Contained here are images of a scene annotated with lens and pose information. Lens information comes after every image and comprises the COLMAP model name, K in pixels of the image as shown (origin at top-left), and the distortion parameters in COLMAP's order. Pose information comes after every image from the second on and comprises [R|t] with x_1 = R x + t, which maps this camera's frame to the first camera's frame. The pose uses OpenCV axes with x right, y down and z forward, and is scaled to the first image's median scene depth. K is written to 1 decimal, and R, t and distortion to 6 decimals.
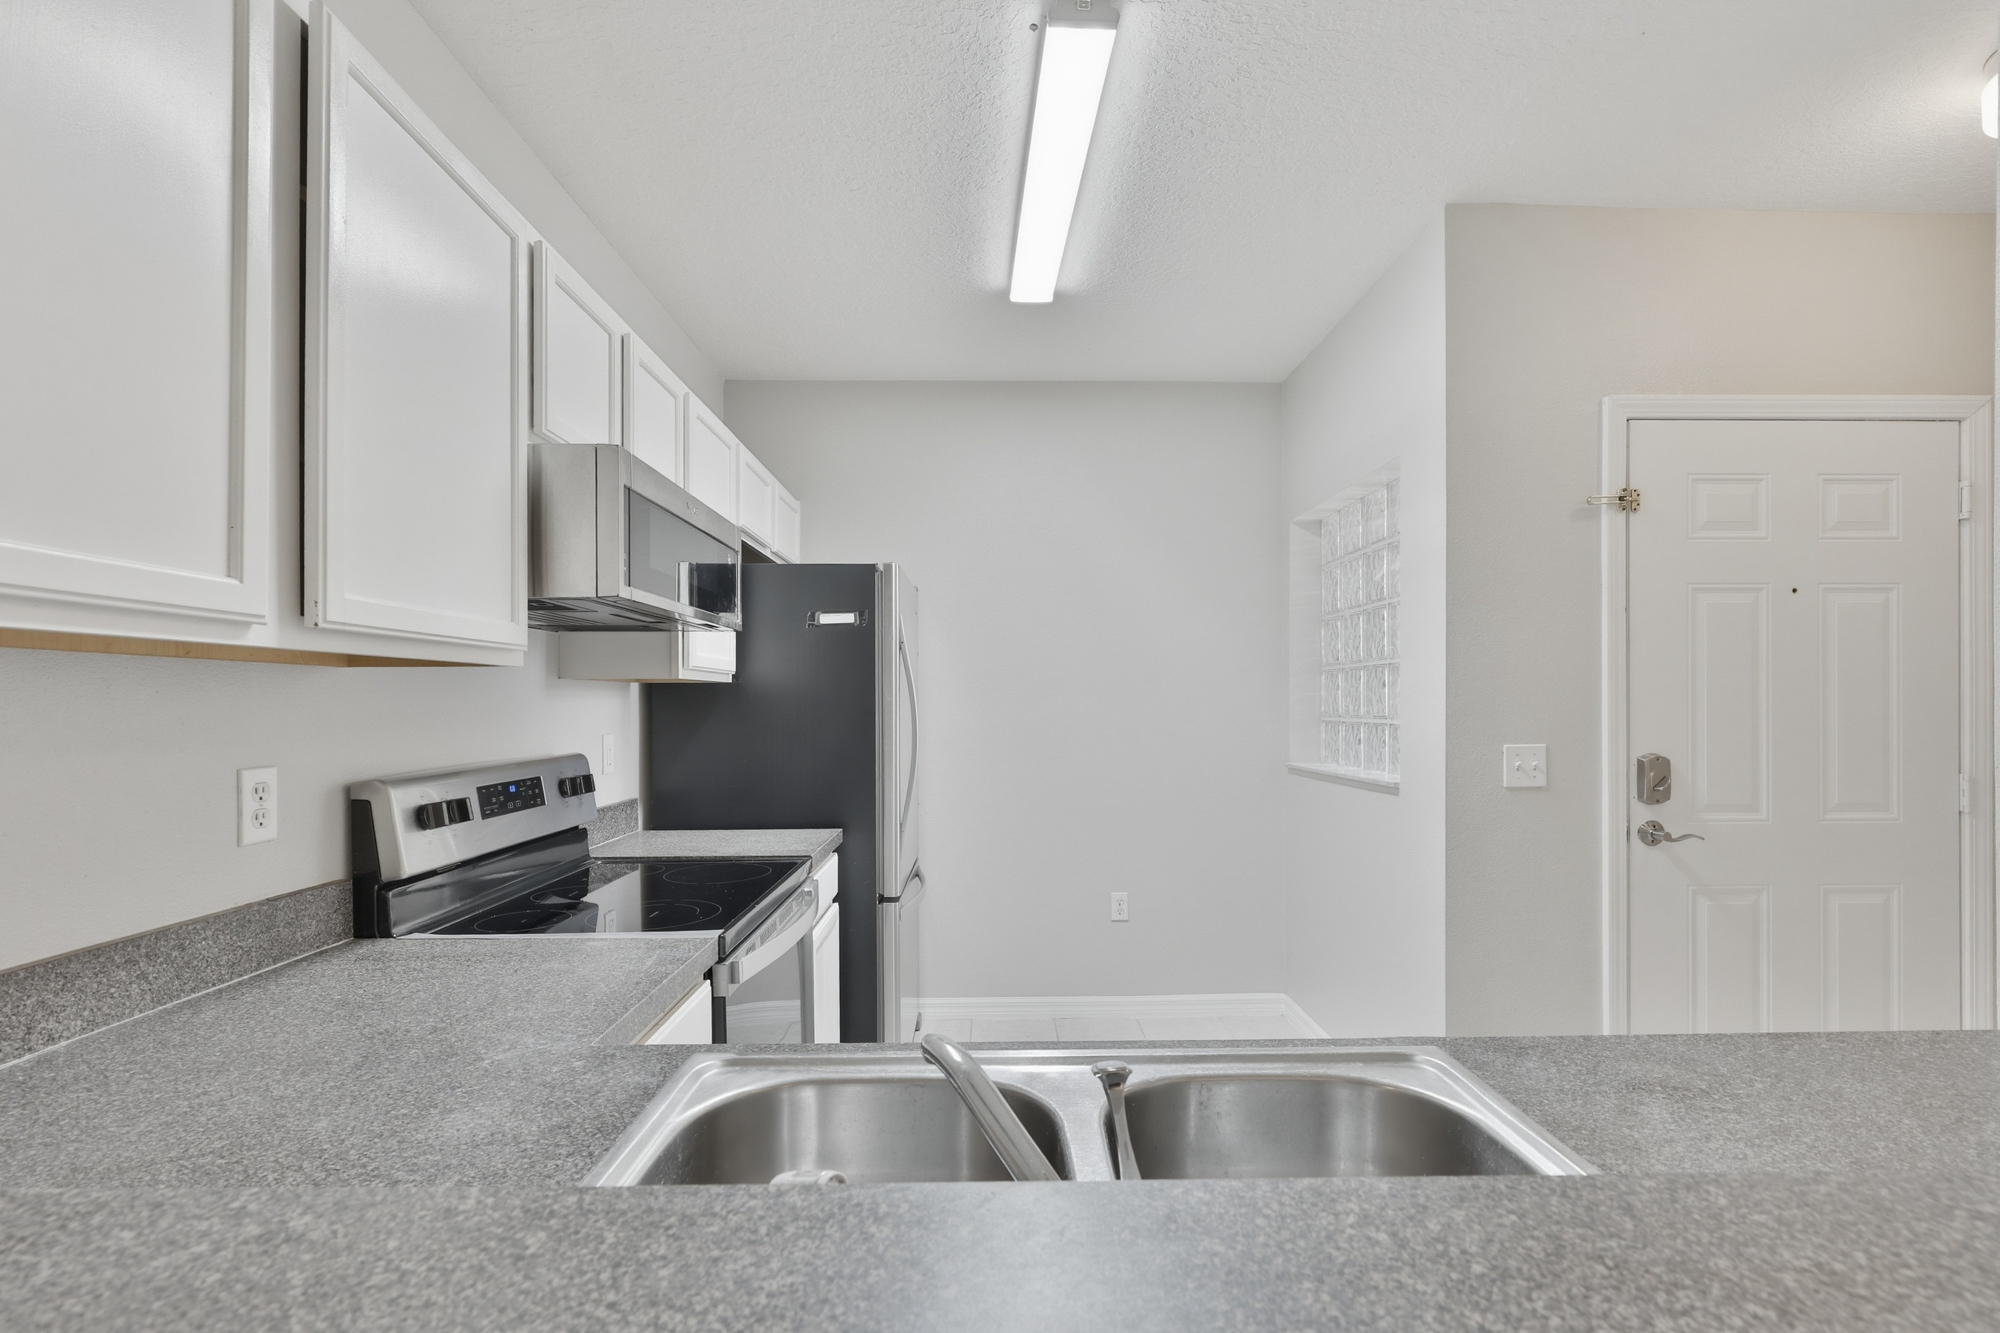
lens RADIAL K [[879.1, 0, 999.7], [0, 879.1, 691.3], [0, 0, 1]] dist [-0.003383, 0.000074]
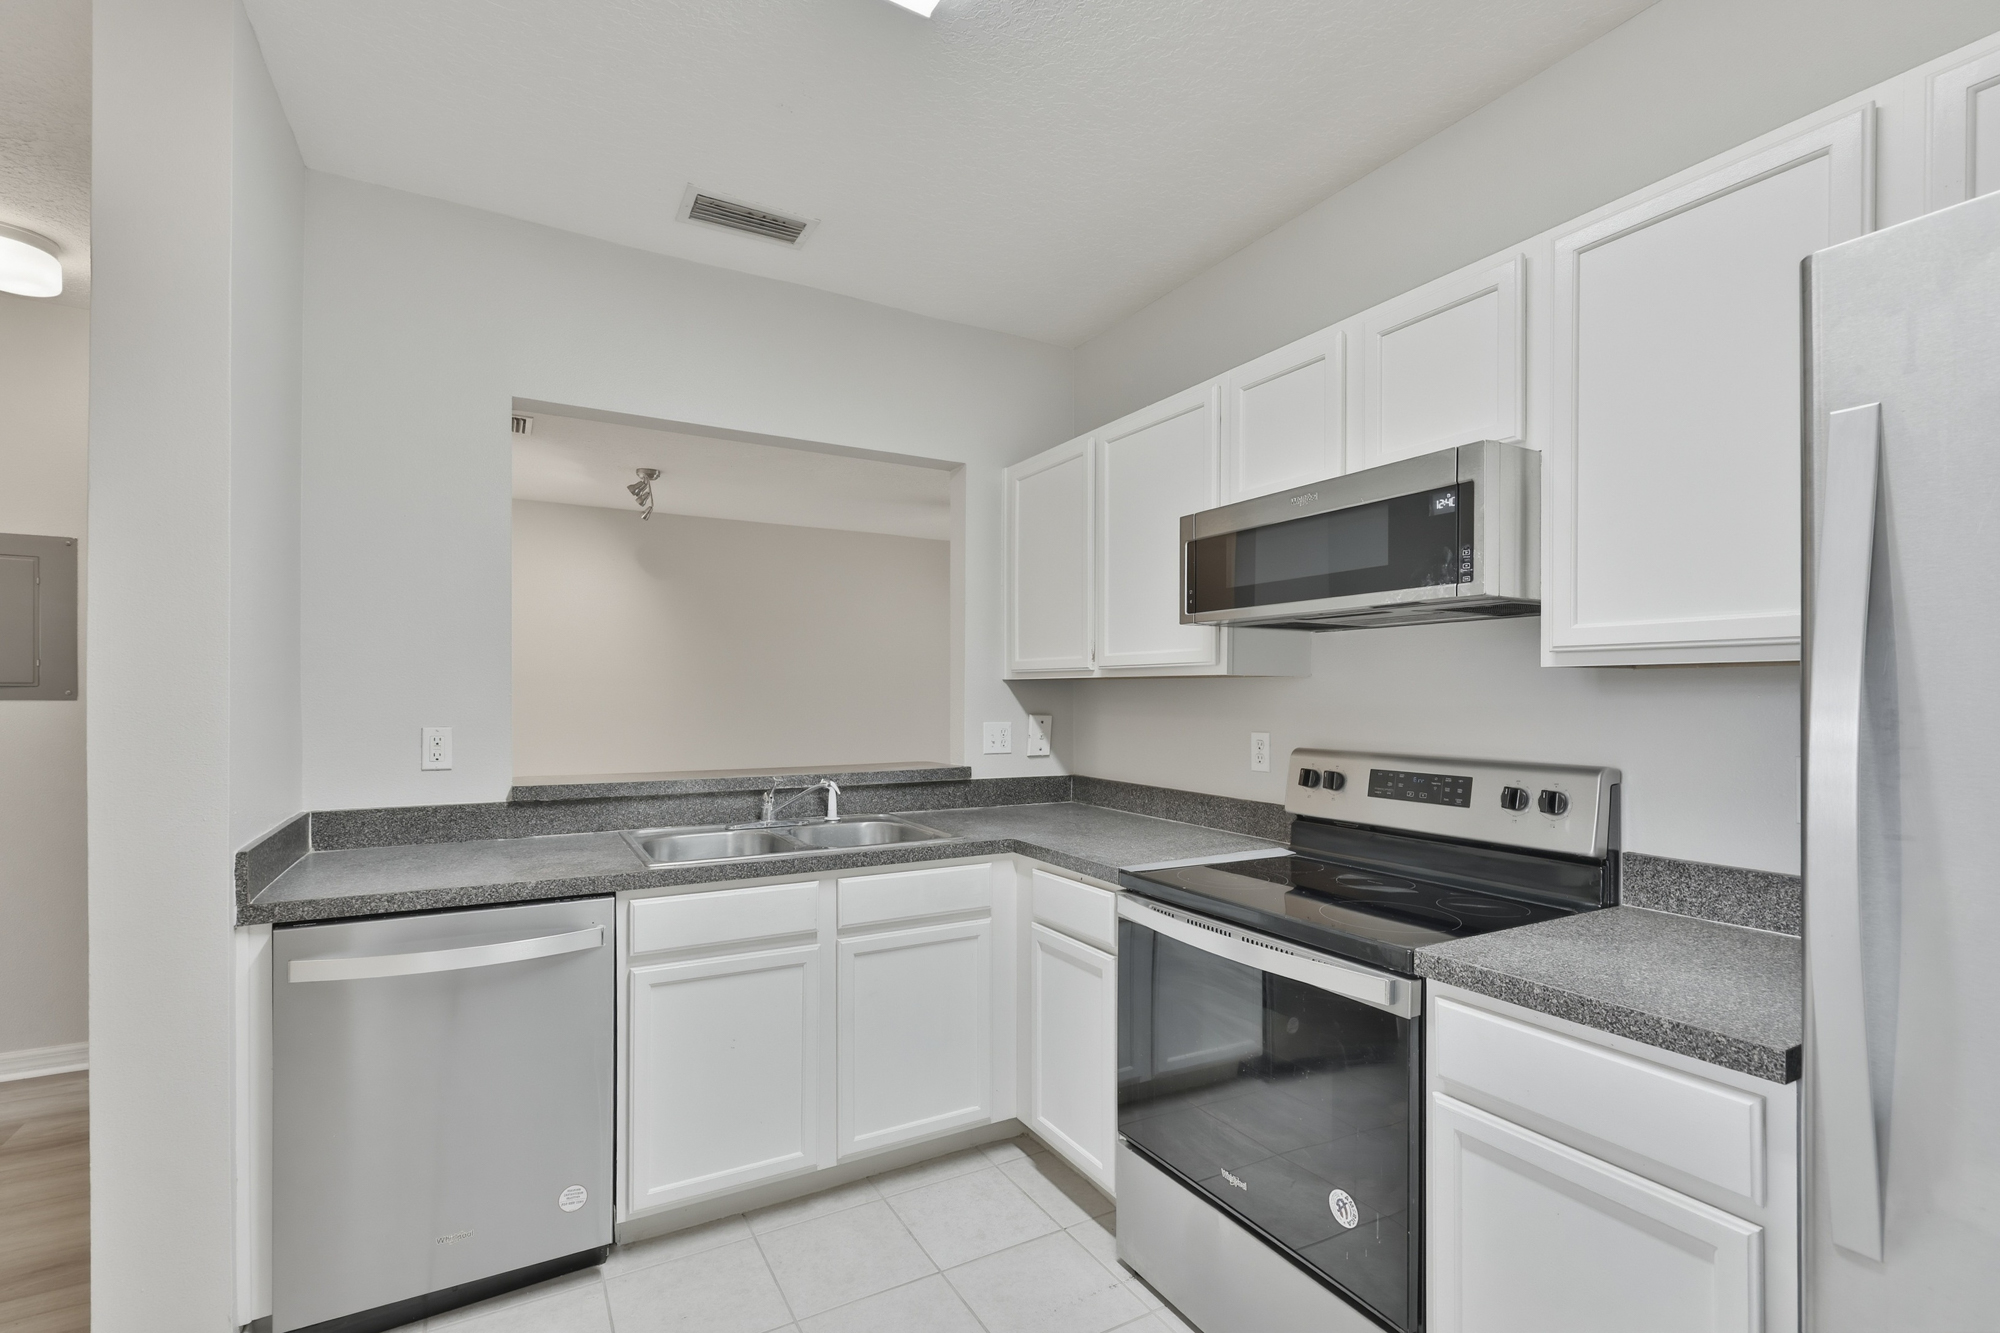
lens RADIAL K [[879.1, 0, 999.7], [0, 879.1, 691.3], [0, 0, 1]] dist [-0.003383, 0.000074]
pose [[-0.870136, -0.004072, -0.492795, 0.437664], [0.003015, 0.999903, -0.013587, 0.015903], [0.492803, -0.013308, -0.870039, 1.745677]]
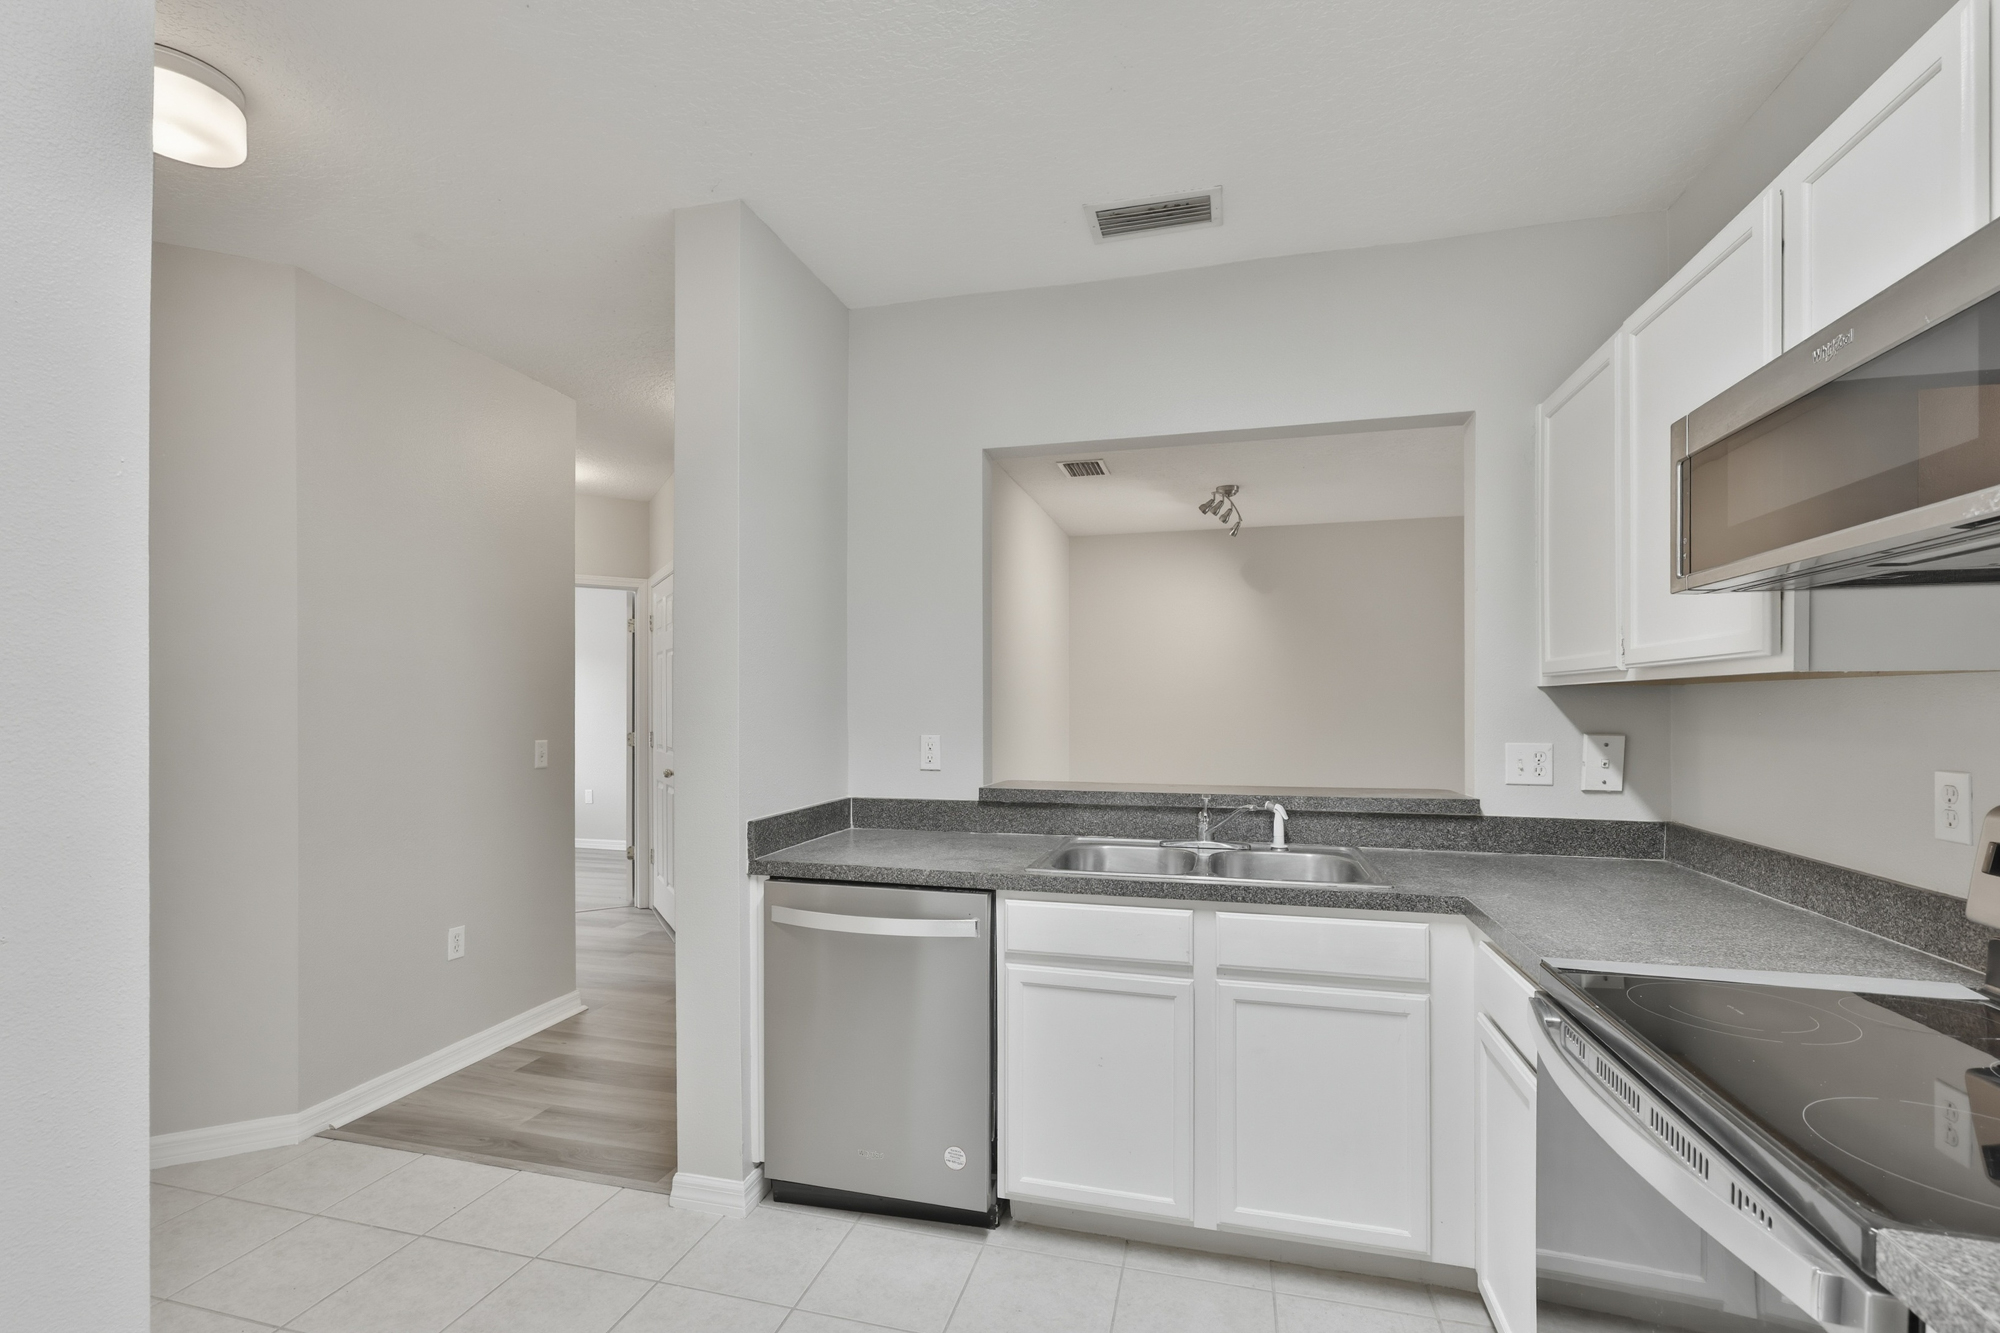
lens RADIAL K [[887.4, 0, 998.3], [0, 887.4, 704.9], [0, 0, 1]] dist [-0.003184, -0.000157]
pose [[-0.966367, 0.001516, 0.257161, 0.004446], [-0.002187, 0.999898, -0.014110, 0.017065], [-0.257156, -0.014198, -0.966266, 1.712823]]
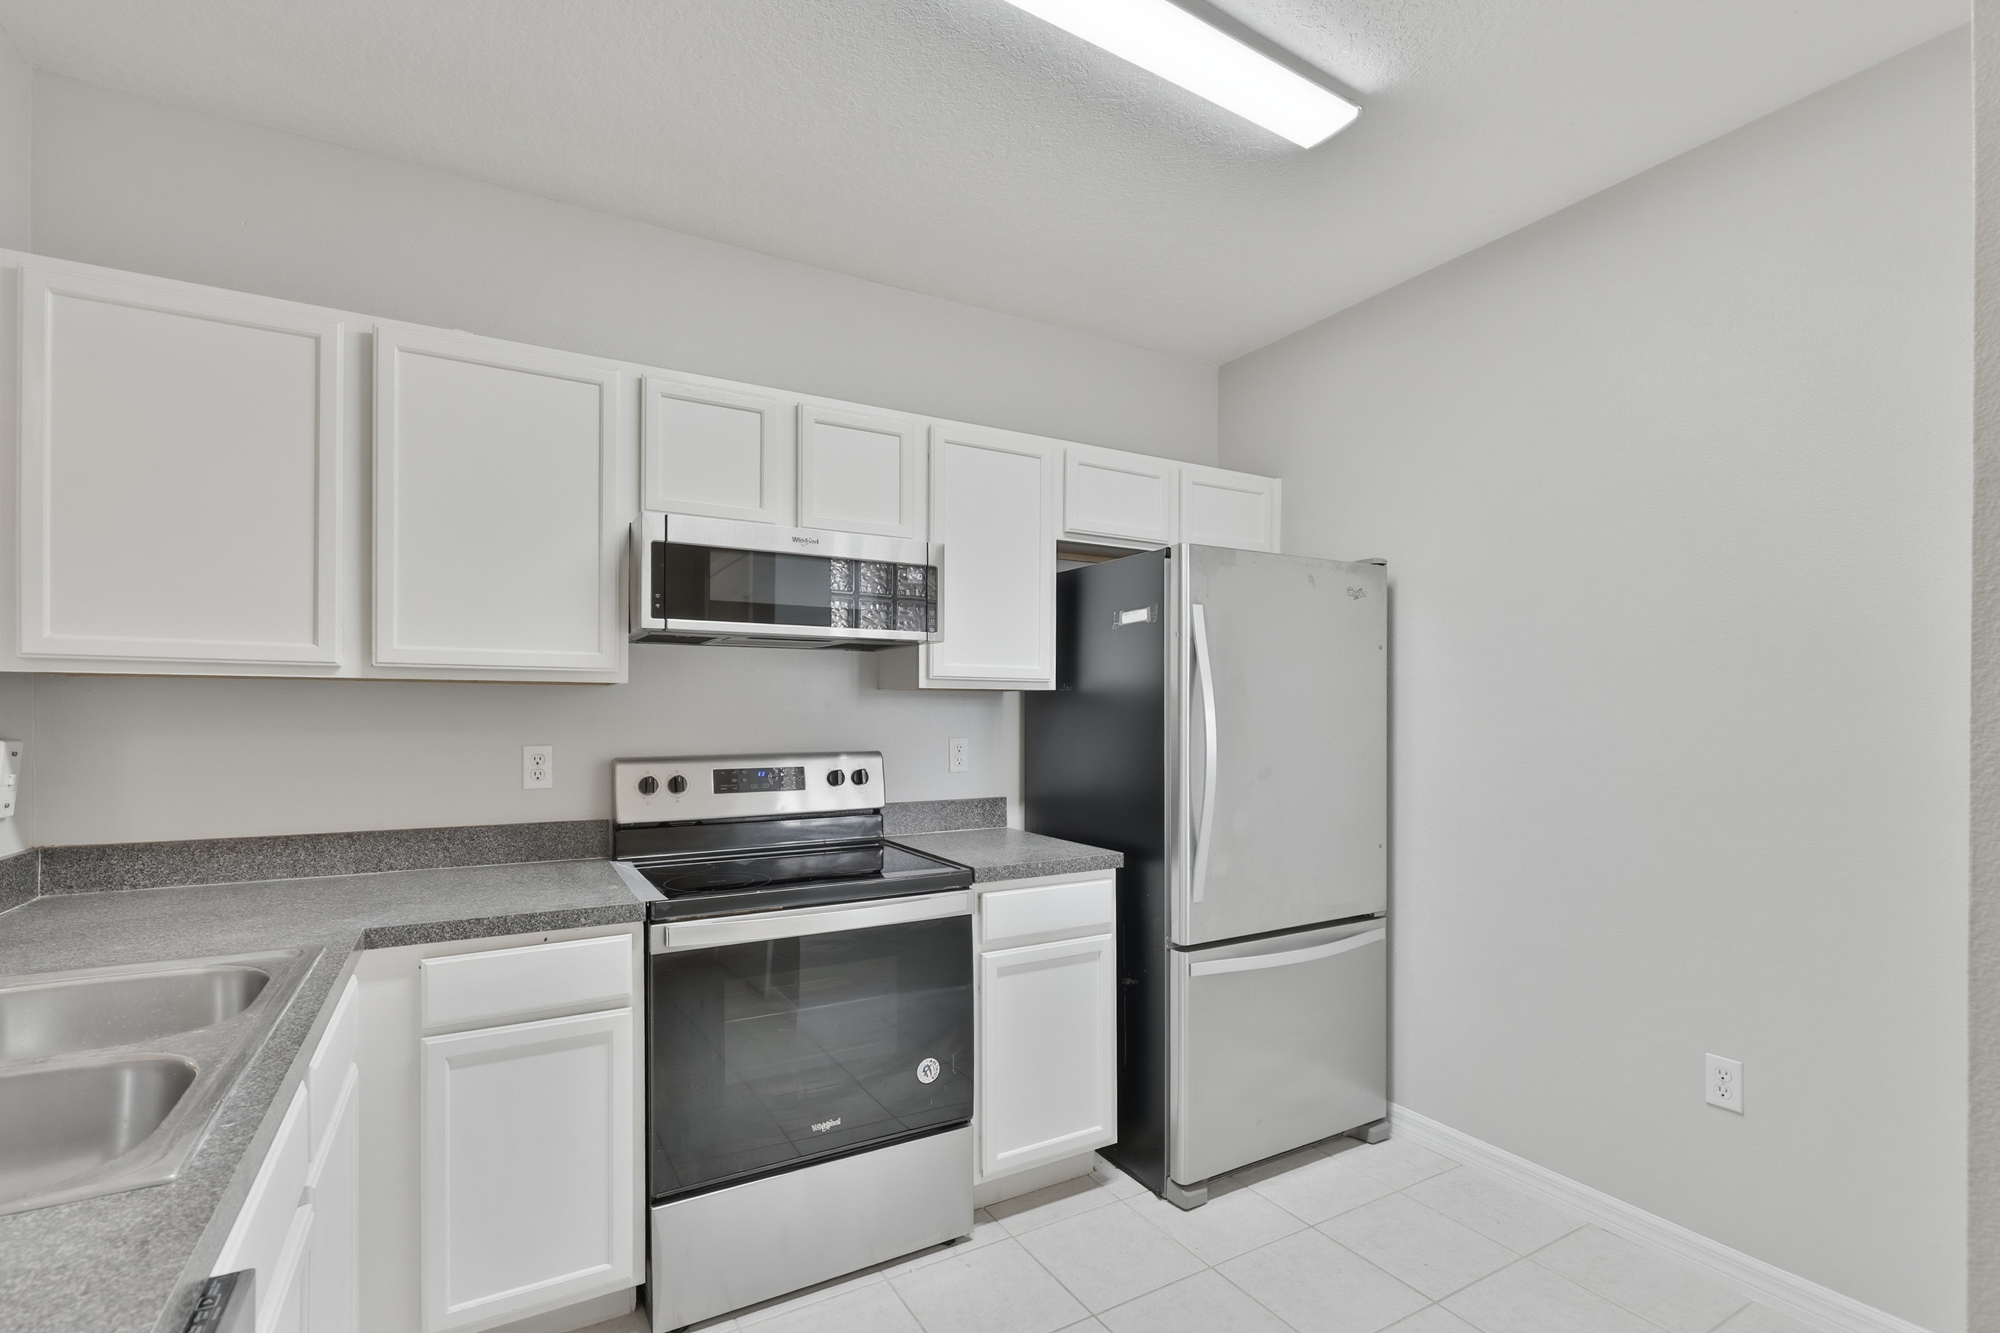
lens RADIAL K [[887.4, 0, 998.3], [0, 887.4, 704.9], [0, 0, 1]] dist [-0.003184, -0.000157]
pose [[0.491745, -0.000662, -0.870739, 0.818677], [0.005833, 0.999980, 0.002534, 0.005745], [0.870720, -0.006325, 0.491739, 0.678904]]
